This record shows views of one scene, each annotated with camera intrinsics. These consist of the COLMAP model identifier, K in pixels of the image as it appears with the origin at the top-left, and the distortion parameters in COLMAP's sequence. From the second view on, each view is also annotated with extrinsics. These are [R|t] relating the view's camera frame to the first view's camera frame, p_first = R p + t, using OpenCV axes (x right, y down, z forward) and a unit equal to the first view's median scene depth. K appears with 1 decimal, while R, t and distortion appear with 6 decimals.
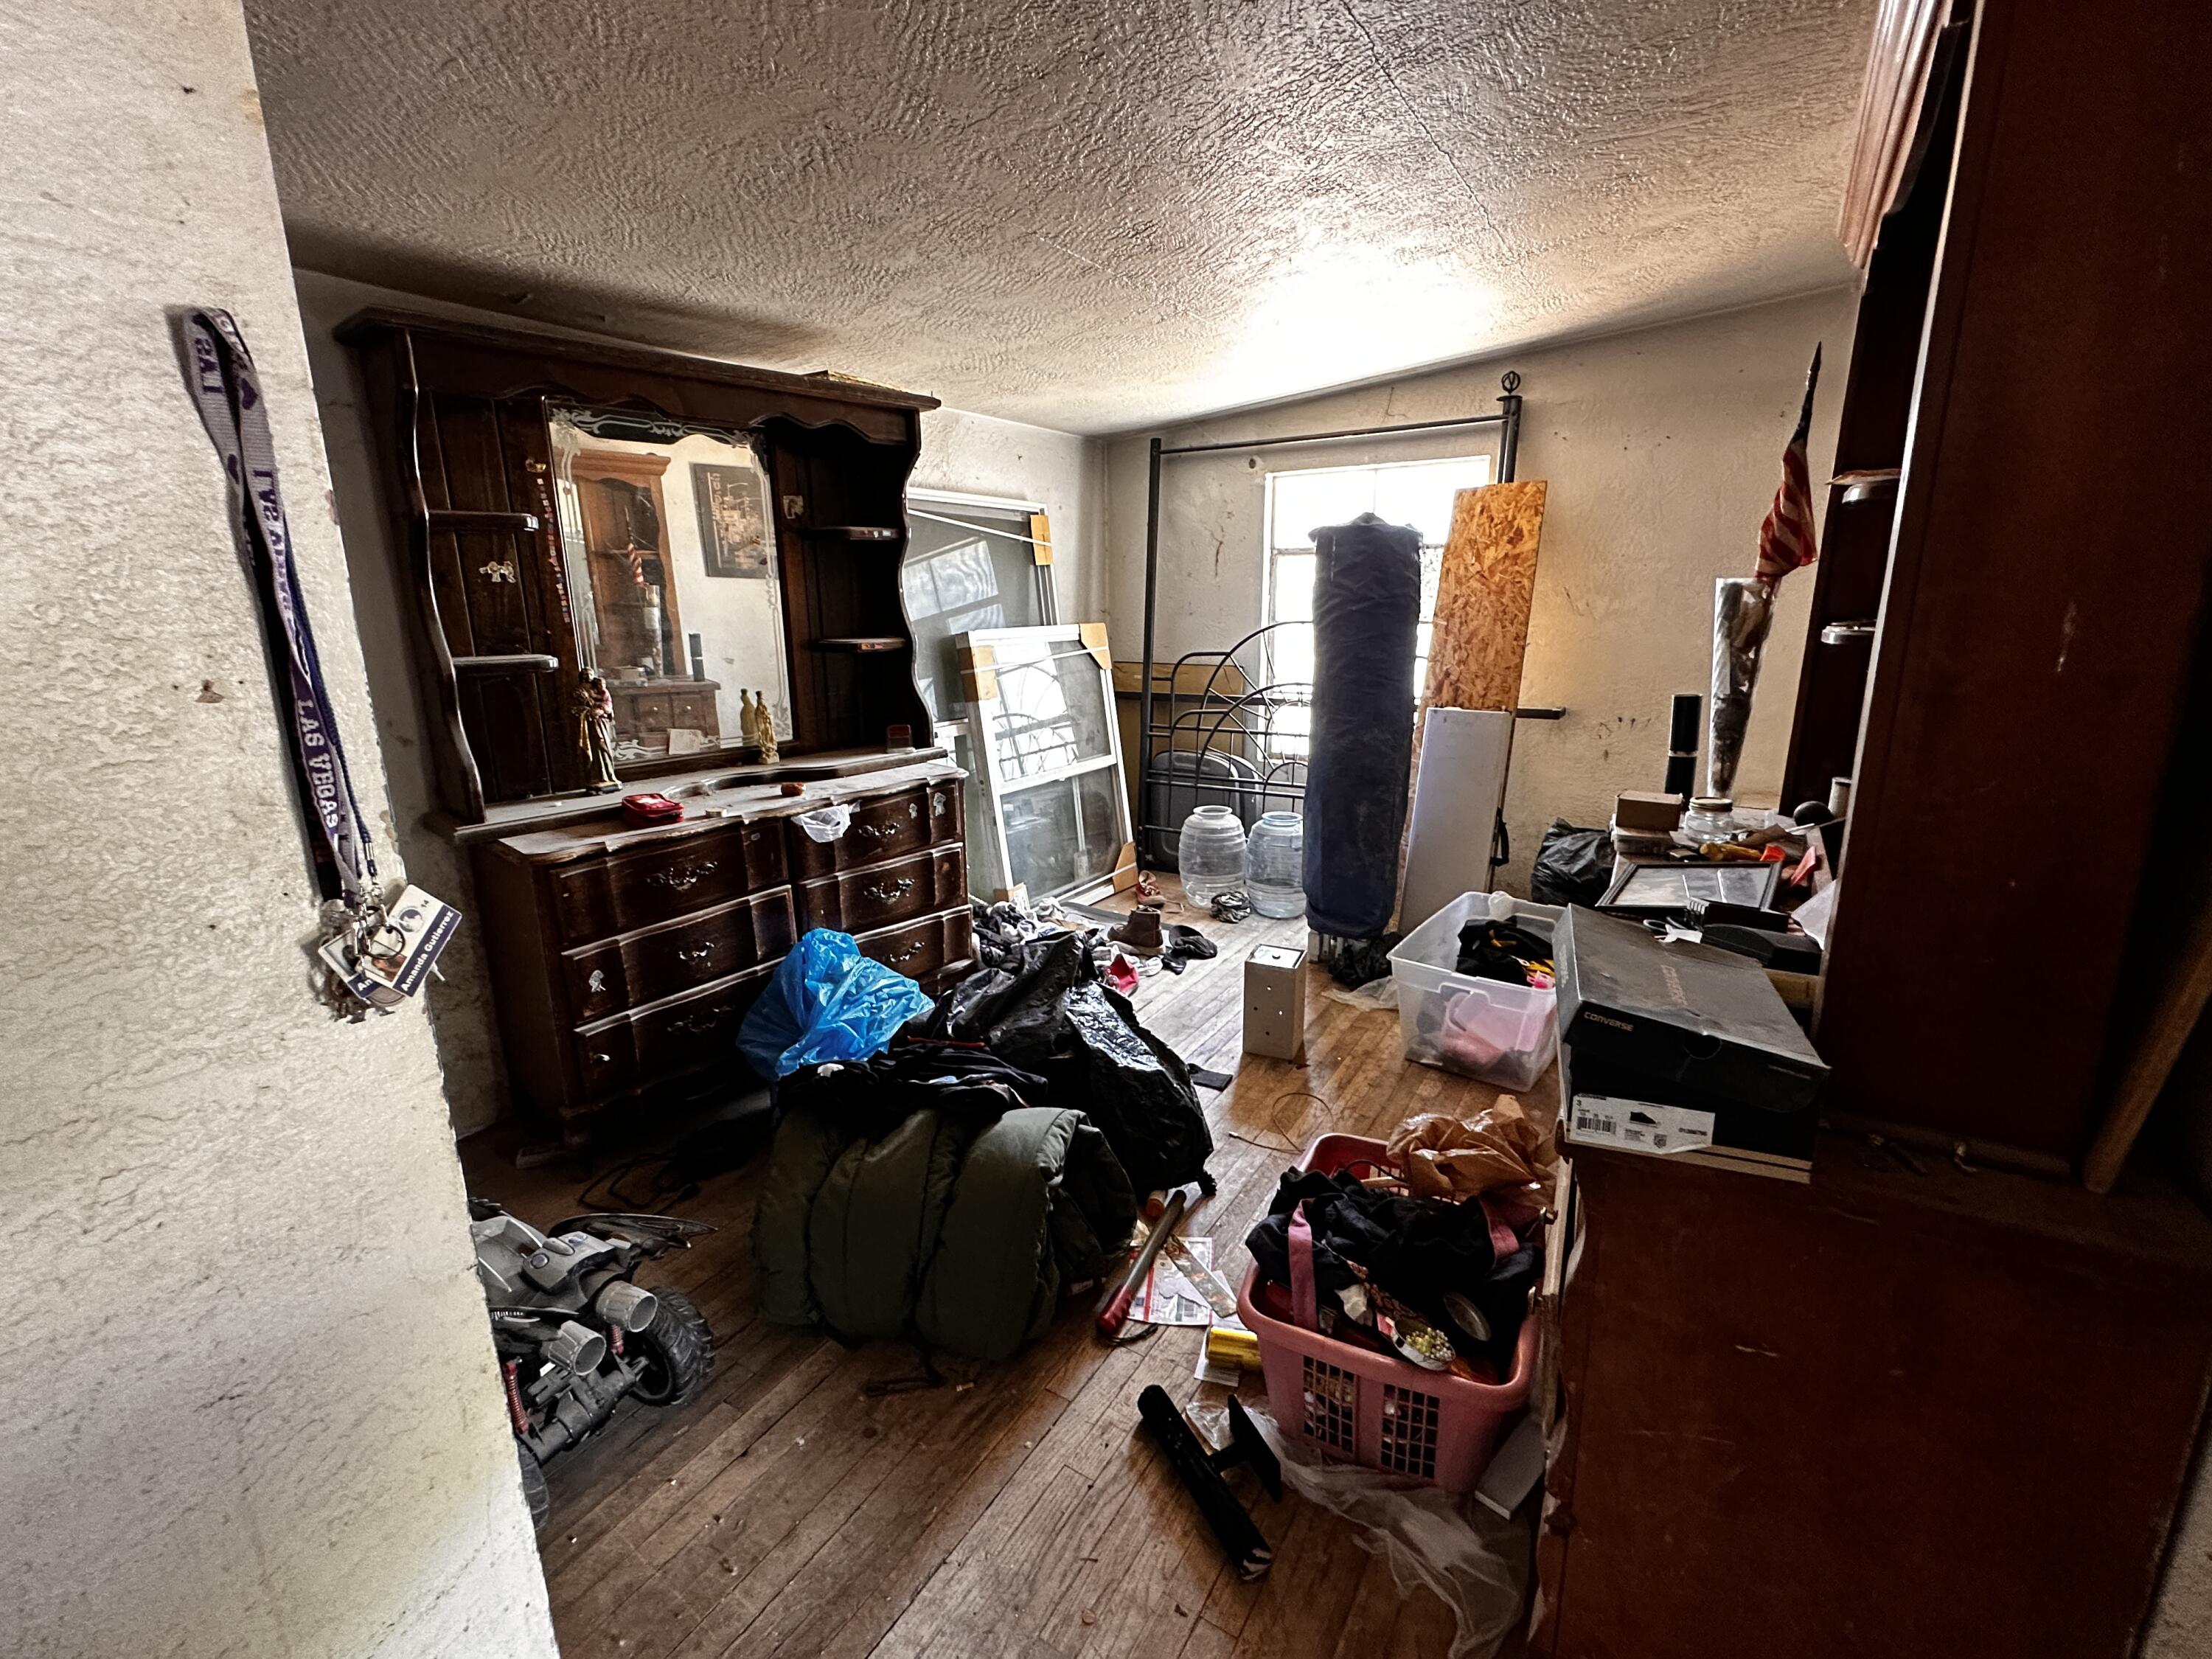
lens RADIAL K [[963.2, 0, 1106.0], [0, 963.2, 829.5], [0, 0, 1]] dist [-0.006928, 0.002867]
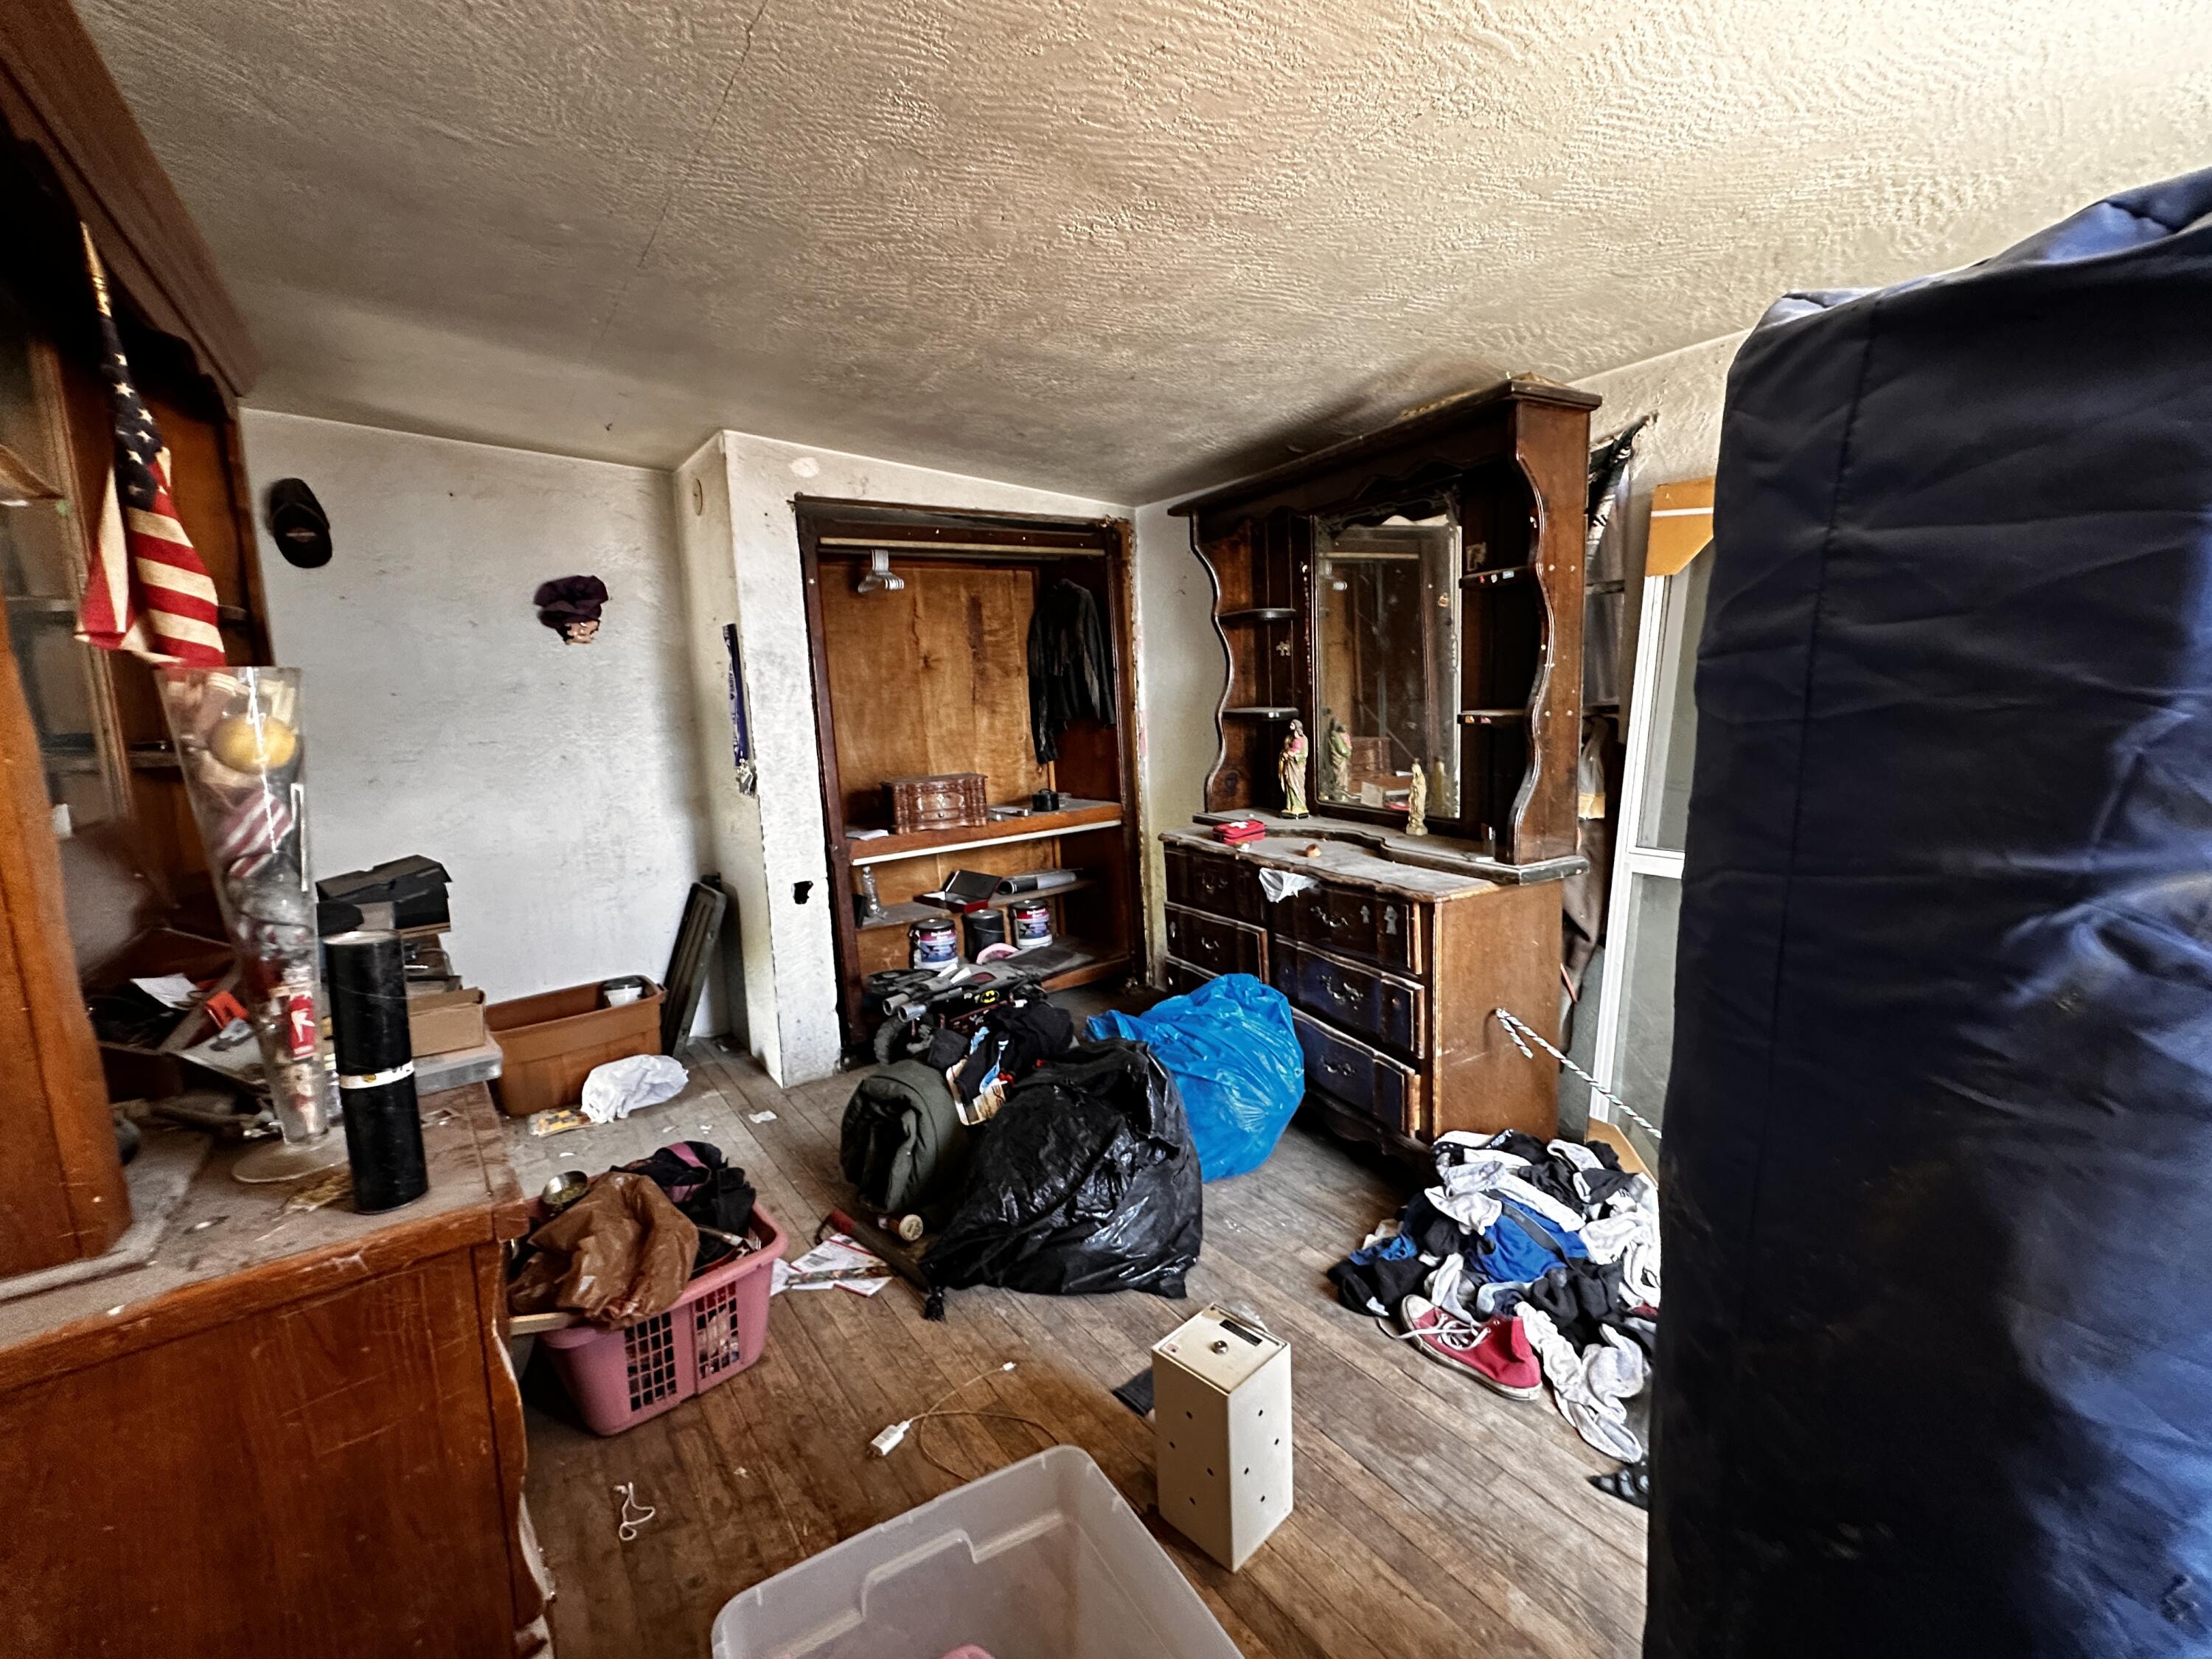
lens RADIAL K [[963.2, 0, 1106.0], [0, 963.2, 829.5], [0, 0, 1]] dist [-0.006928, 0.002867]
pose [[-0.387546, 0.154942, -0.908736, 1.452744], [-0.184157, 0.952891, 0.241008, -0.570788], [0.903269, 0.260752, -0.340755, 2.430702]]
